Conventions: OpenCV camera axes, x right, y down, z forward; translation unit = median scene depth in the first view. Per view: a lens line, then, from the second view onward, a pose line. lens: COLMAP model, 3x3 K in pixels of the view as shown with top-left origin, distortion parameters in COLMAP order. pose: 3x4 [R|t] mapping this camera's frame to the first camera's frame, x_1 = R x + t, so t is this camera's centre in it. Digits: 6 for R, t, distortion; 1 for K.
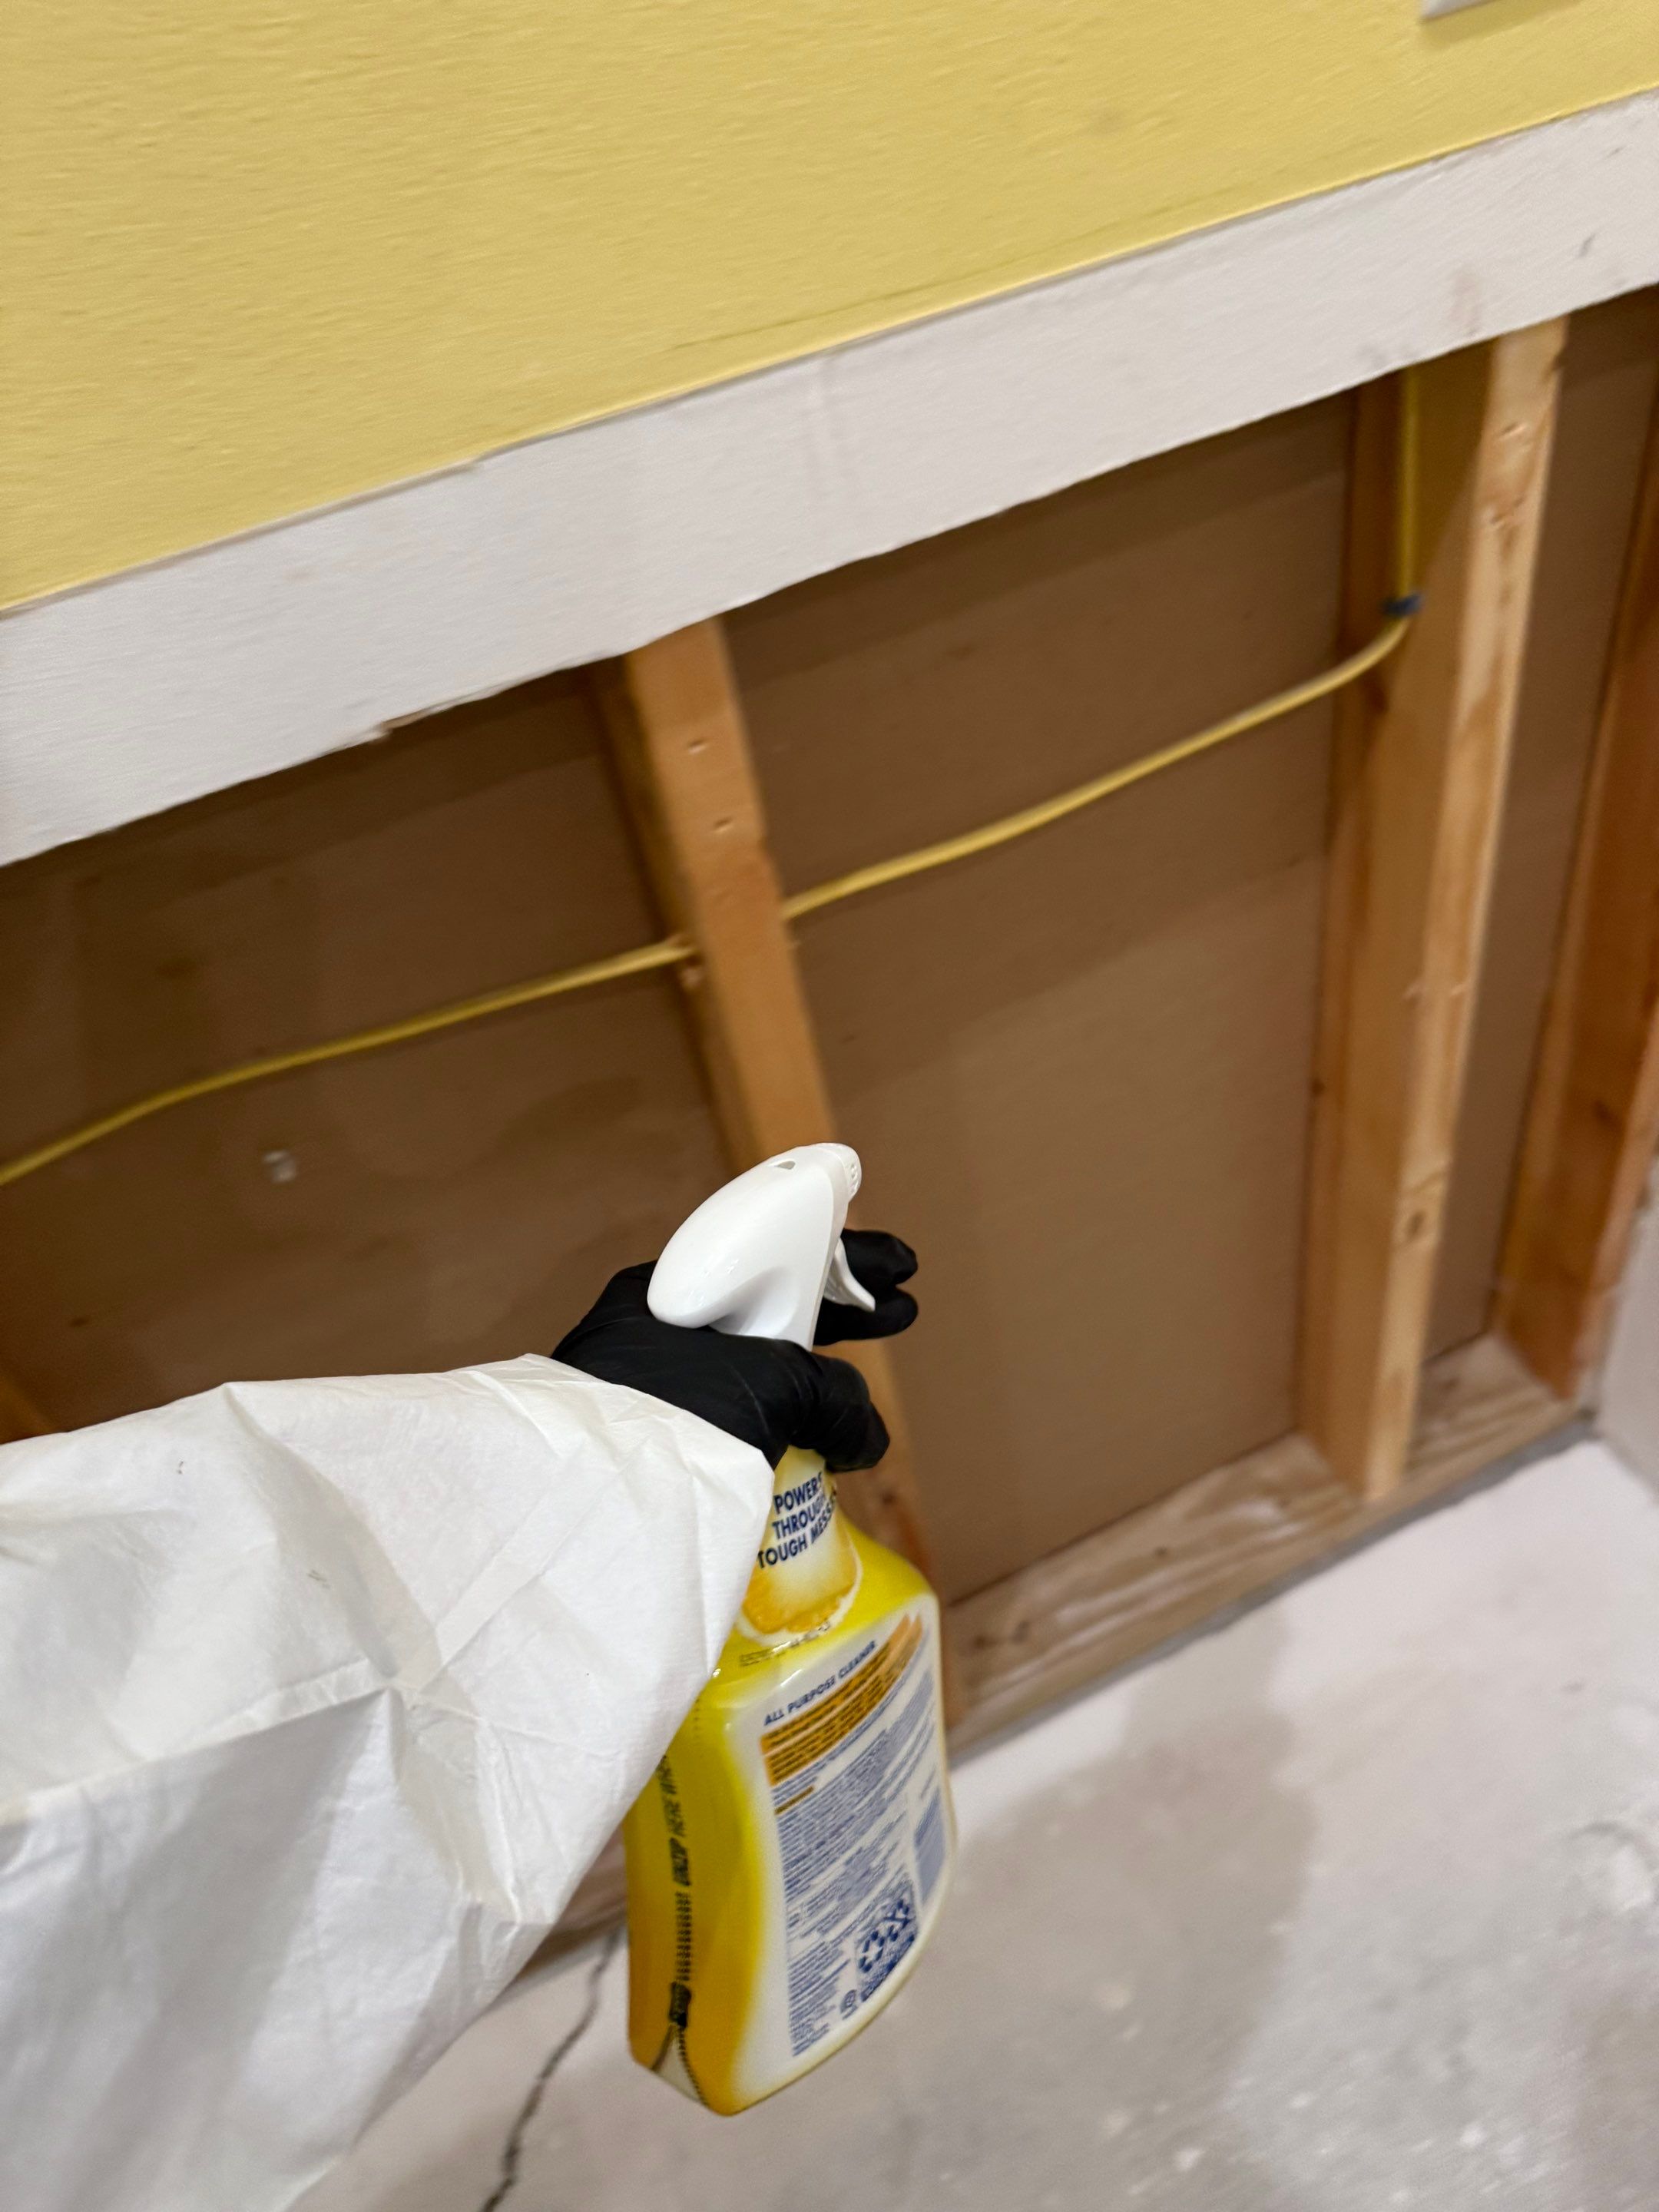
lens RADIAL K [[1573.0, 0, 812.4], [0, 1573.0, 1088.7], [0, 0, 1]] dist [0.001888, -0.018705]
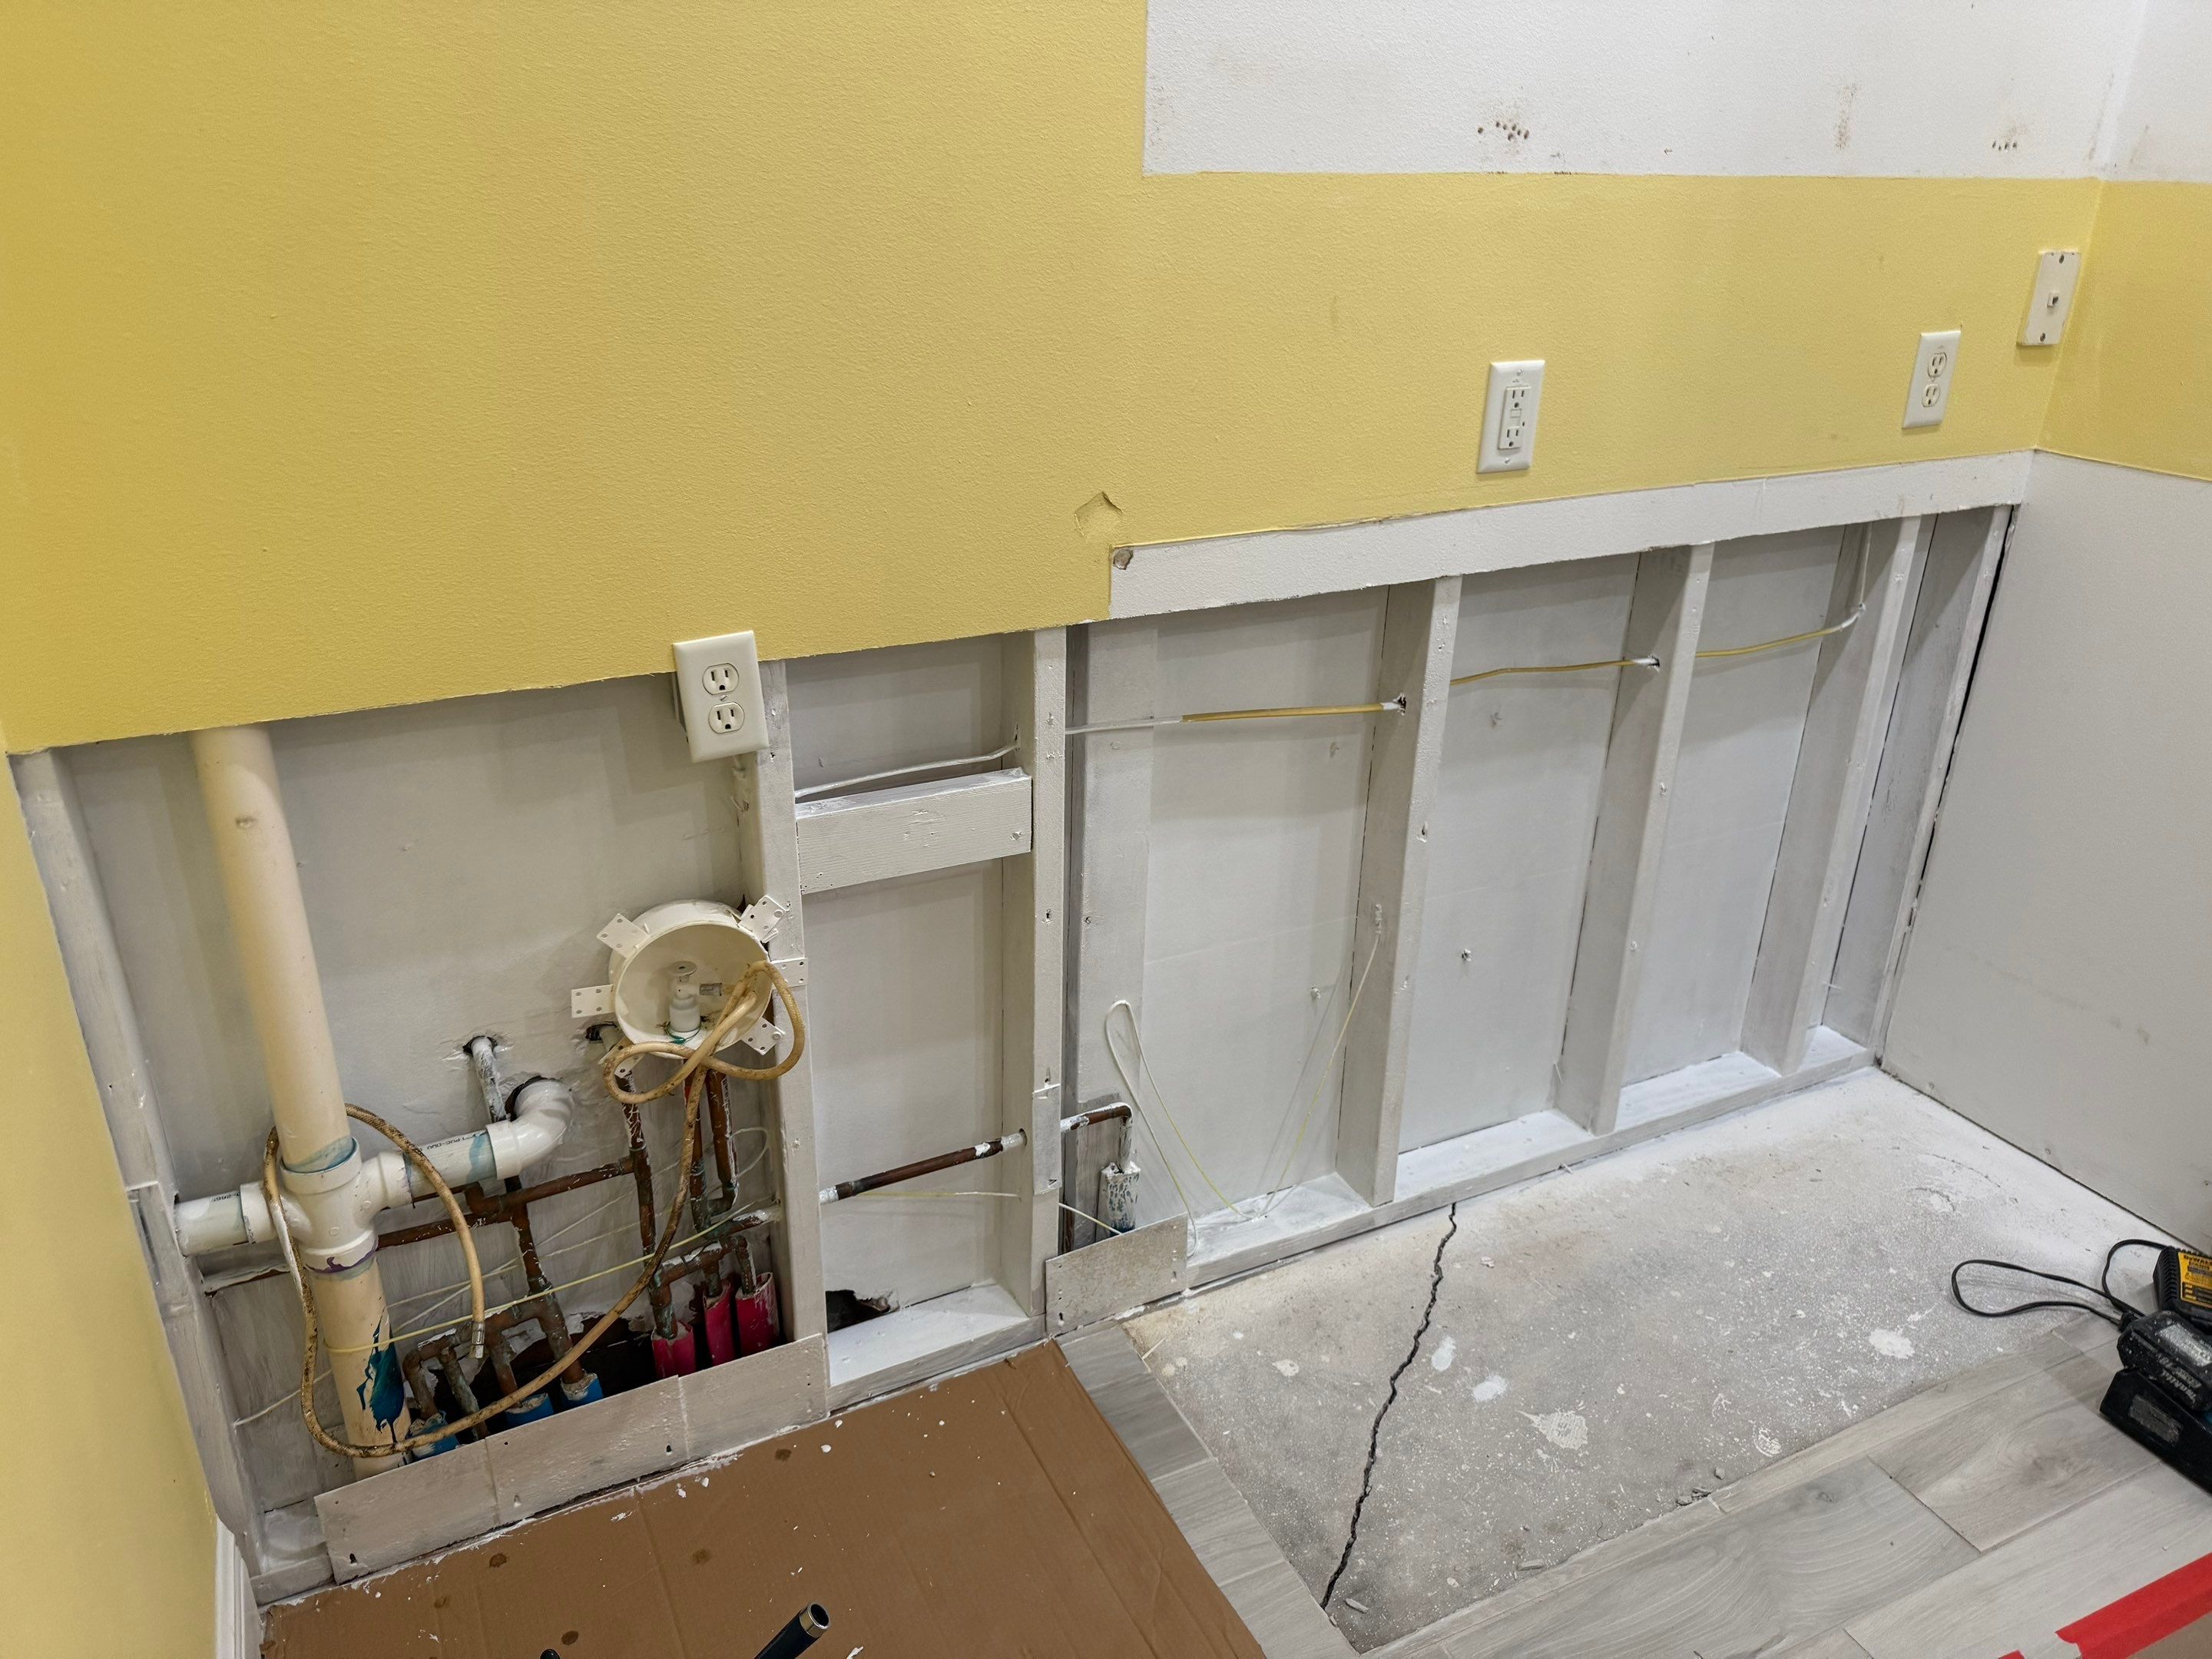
lens RADIAL K [[1573.0, 0, 1052.1], [0, 1573.0, 821.1], [0, 0, 1]] dist [0.001888, -0.018705]
pose [[0.983476, 0.151369, 0.099311, -0.986014], [-0.106733, 0.927879, -0.357281, 0.940242], [-0.146230, 0.340777, 0.928702, -1.017322]]
